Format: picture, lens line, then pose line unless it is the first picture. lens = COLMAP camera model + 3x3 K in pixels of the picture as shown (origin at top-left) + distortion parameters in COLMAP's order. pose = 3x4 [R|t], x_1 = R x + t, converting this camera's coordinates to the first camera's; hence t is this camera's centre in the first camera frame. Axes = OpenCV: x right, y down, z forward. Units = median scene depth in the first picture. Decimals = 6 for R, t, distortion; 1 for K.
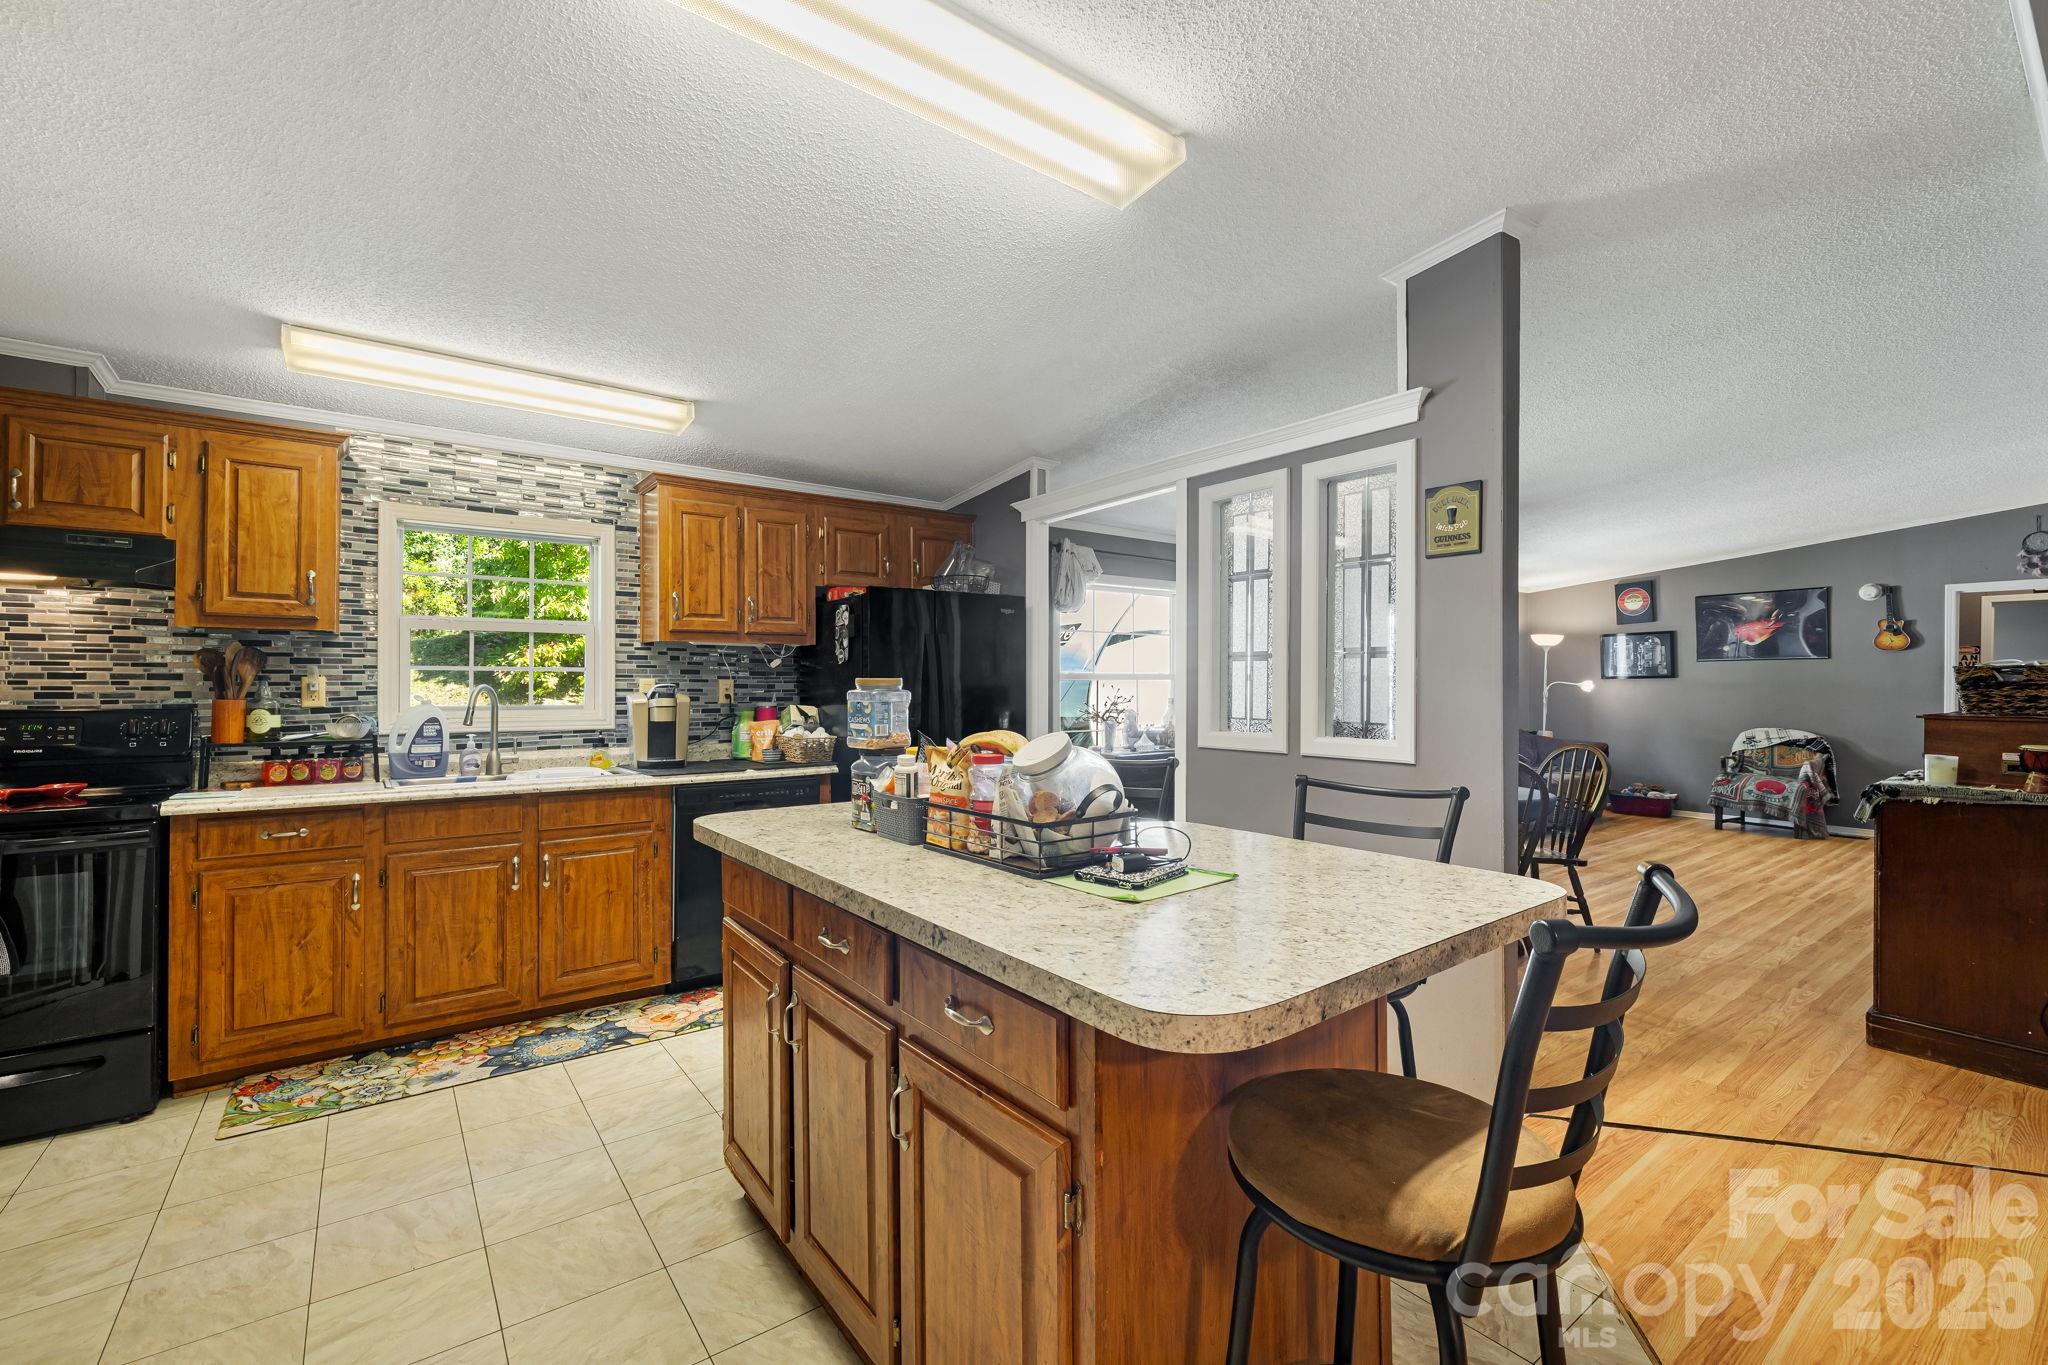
lens RADIAL K [[863.6, 0, 1002.9], [0, 863.6, 678.8], [0, 0, 1]] dist [0.001913, -0.000836]
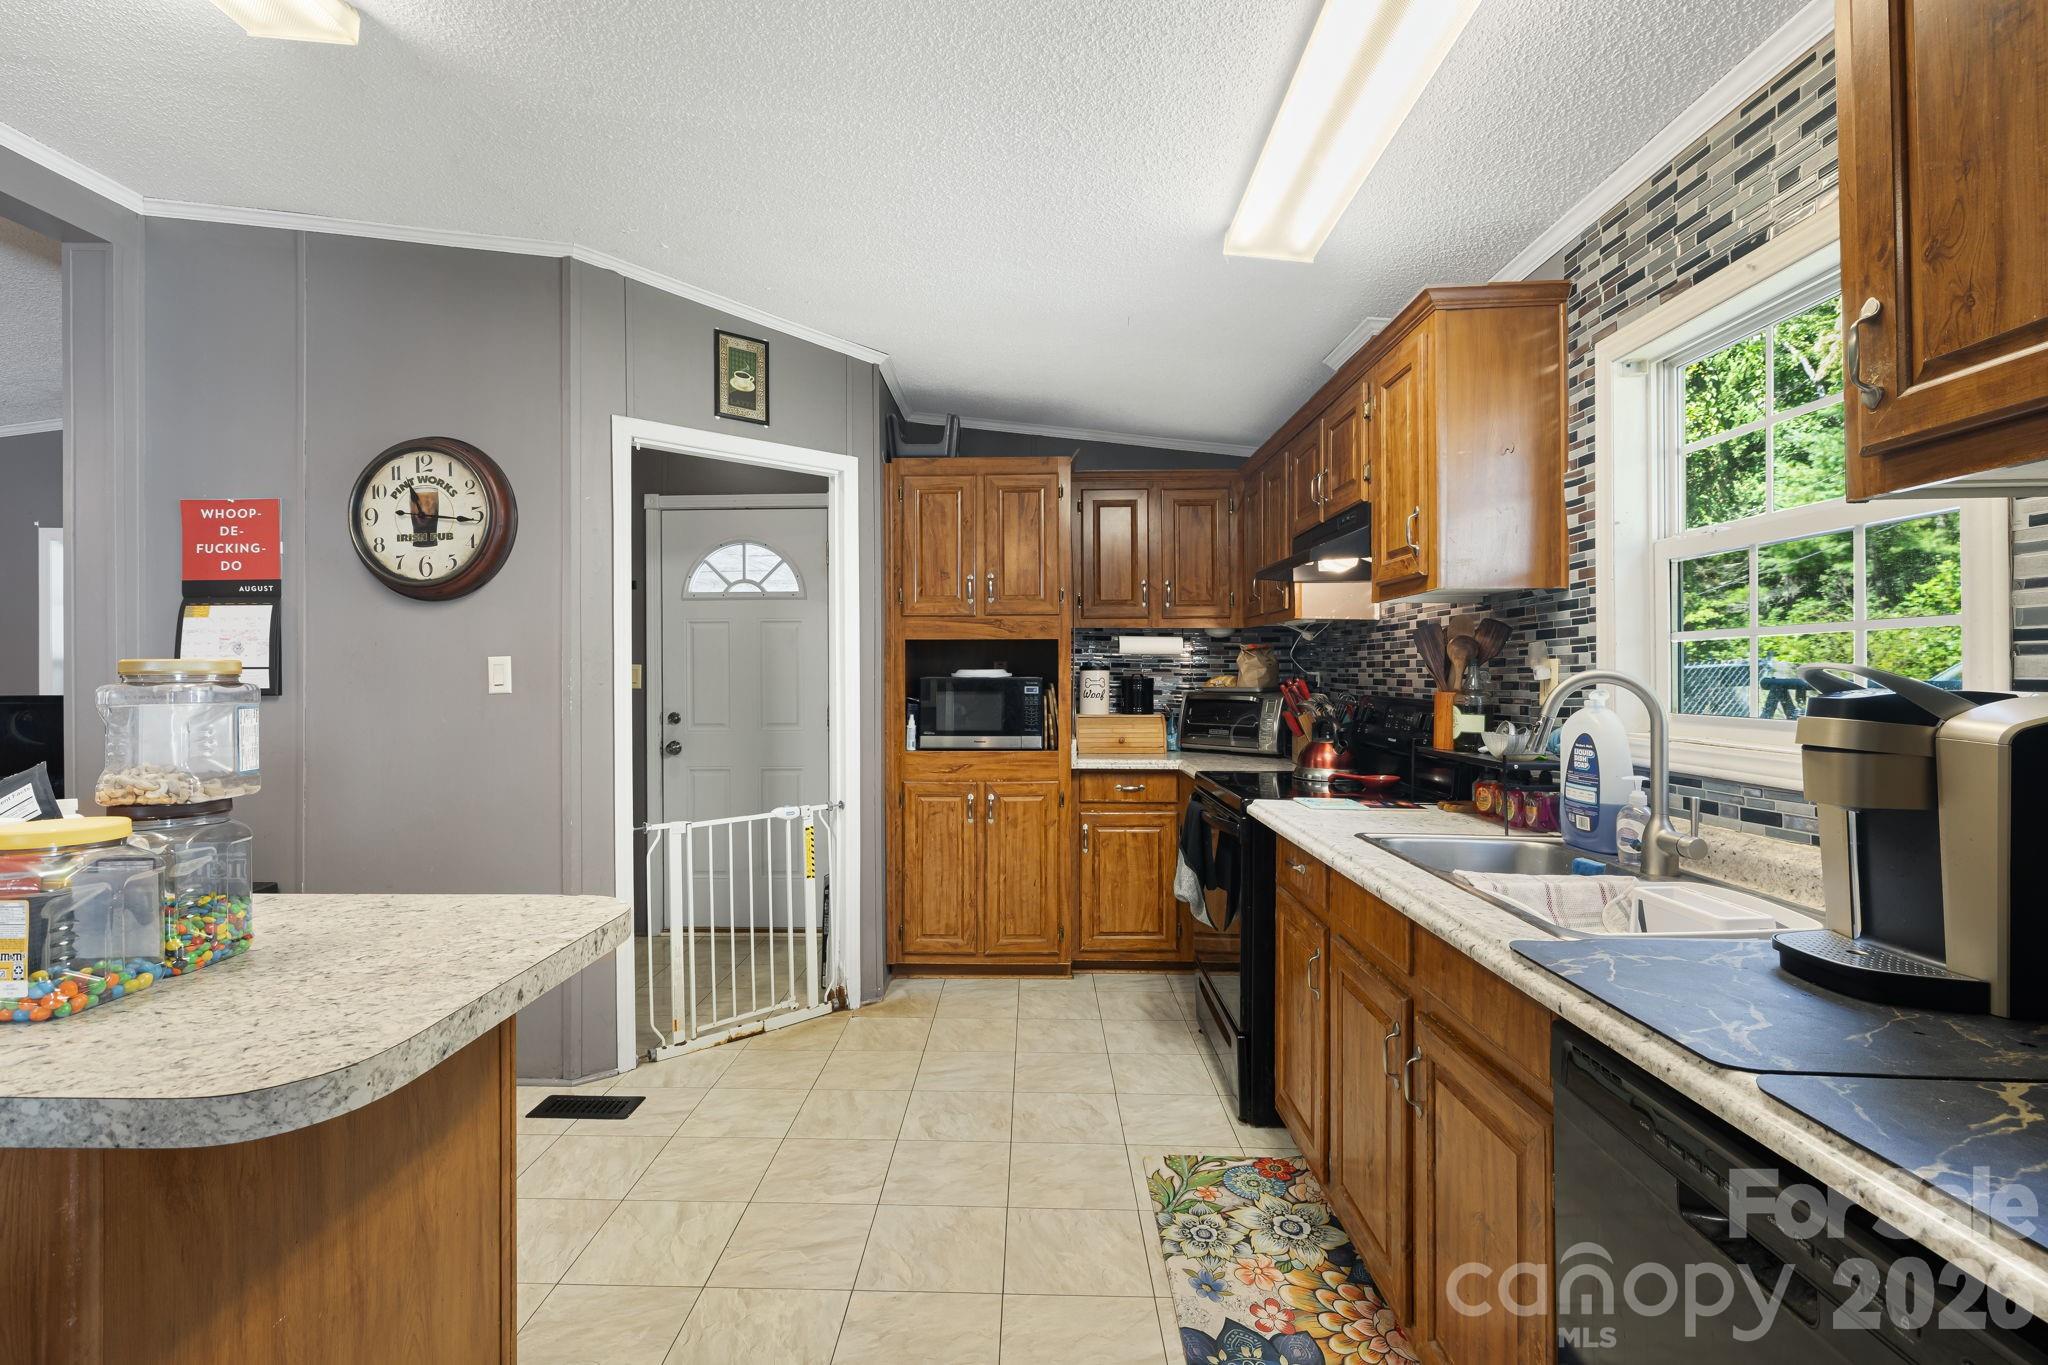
lens RADIAL K [[936.8, 0, 1007.4], [0, 936.8, 674.1], [0, 0, 1]] dist [-0.007627, 0.002831]
pose [[-0.613828, 0.000008, -0.789440, -0.009202], [0.009453, 0.999928, -0.007339, 0.010094], [0.789383, -0.011968, -0.613784, 1.086156]]
